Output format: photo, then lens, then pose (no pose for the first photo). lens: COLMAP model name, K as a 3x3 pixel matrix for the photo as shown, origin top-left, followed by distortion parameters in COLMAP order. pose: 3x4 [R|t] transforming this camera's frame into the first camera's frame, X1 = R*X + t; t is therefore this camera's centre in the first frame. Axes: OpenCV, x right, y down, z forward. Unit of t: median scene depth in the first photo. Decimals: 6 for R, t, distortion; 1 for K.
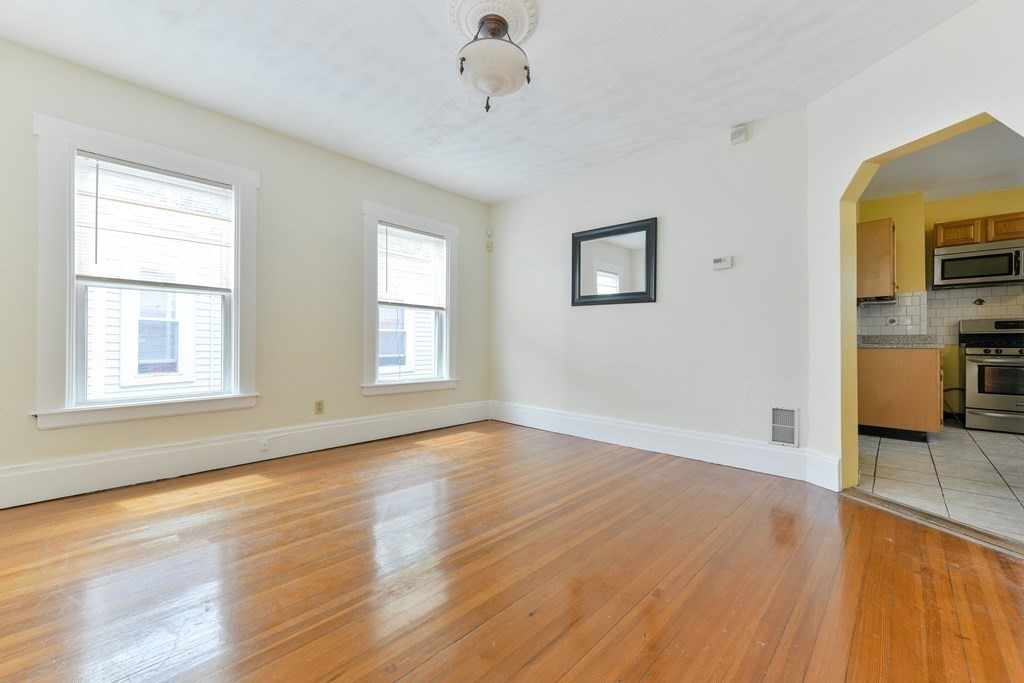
lens RADIAL K [[412.9, 0, 512.0], [0, 412.9, 341.5], [0, 0, 1]] dist [0.003196, 0.000169]
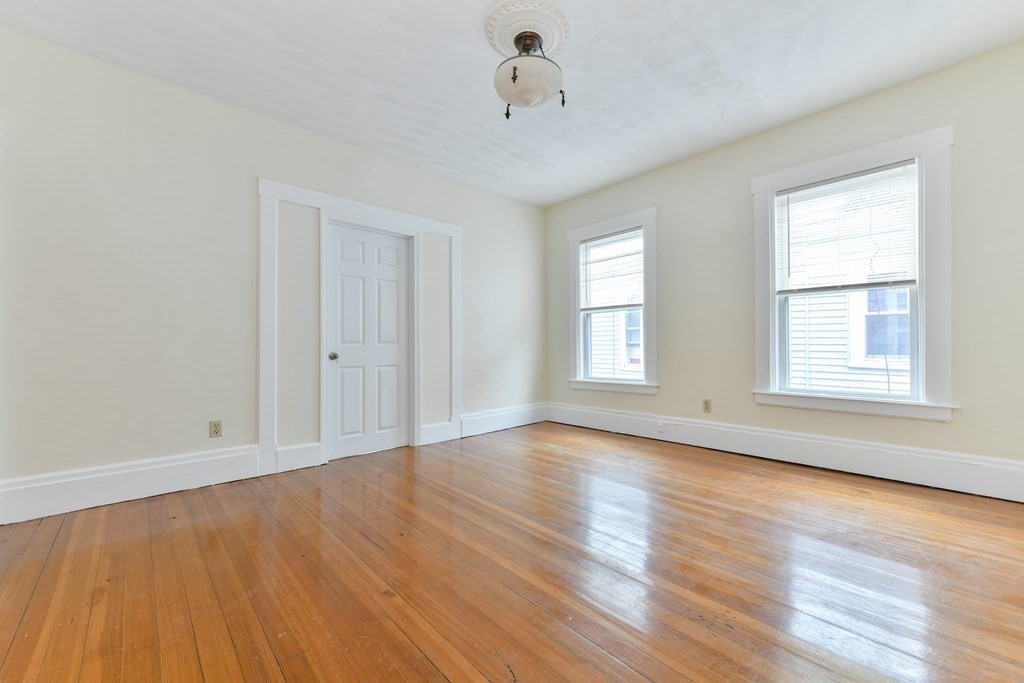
lens RADIAL K [[398.0, 0, 514.2], [0, 398.0, 349.2], [0, 0, 1]] dist [0.002979, 0.000197]
pose [[-0.066077, 0.004286, -0.997805, 0.558309], [0.016486, 0.999859, 0.003203, 0.006822], [0.997678, -0.016238, -0.066139, 0.594258]]
